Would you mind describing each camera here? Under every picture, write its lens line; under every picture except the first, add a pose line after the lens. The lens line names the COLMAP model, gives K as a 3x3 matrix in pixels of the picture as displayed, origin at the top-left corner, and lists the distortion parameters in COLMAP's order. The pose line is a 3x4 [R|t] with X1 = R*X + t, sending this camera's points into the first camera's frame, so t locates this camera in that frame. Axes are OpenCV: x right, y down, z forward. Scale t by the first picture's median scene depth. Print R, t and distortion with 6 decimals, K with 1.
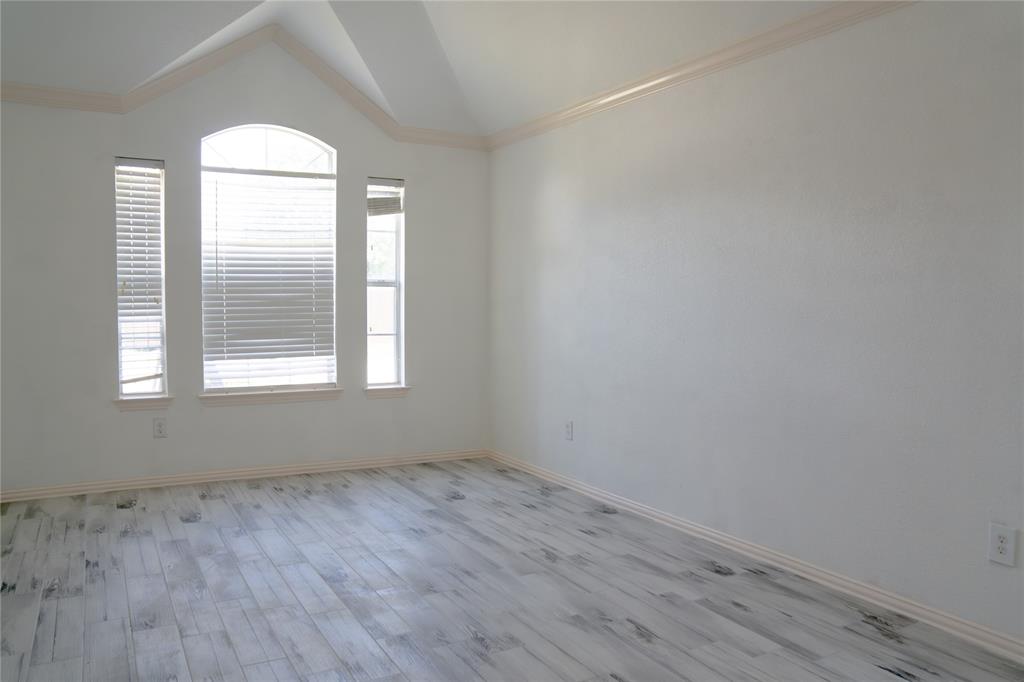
lens RADIAL K [[740.5, 0, 510.8], [0, 740.5, 340.1], [0, 0, 1]] dist [-0.081398, 0.047584]
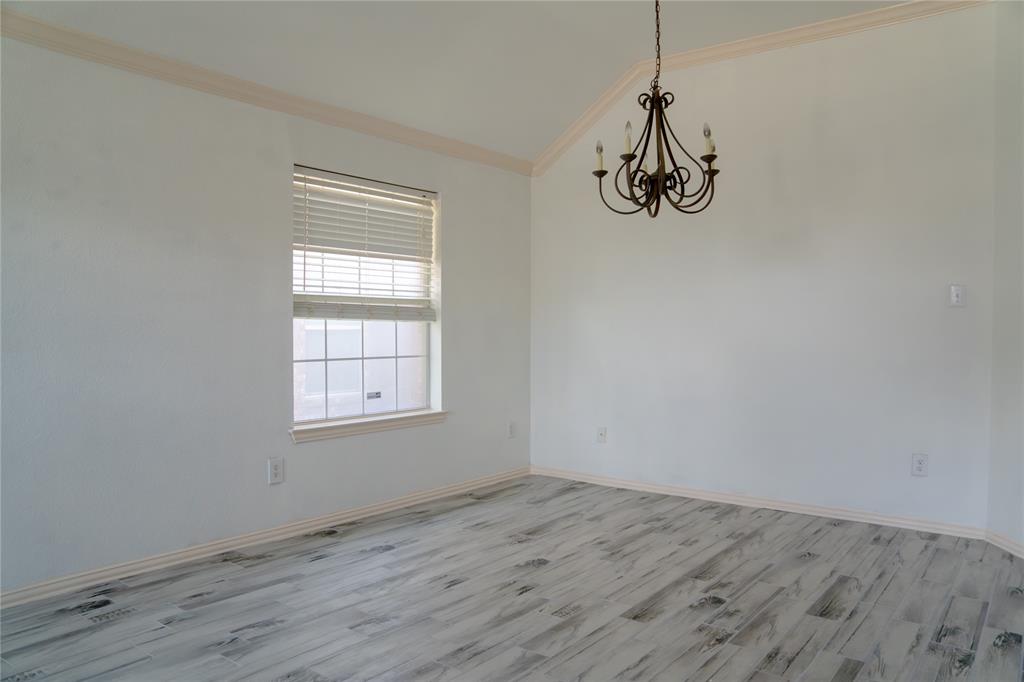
lens RADIAL K [[740.5, 0, 511.9], [0, 740.5, 338.7], [0, 0, 1]] dist [-0.081398, 0.047584]
pose [[-0.370864, -0.021443, 0.928440, -0.870927], [0.043271, 0.998249, 0.040340, -0.041477], [-0.927678, 0.055136, -0.369287, 0.962398]]
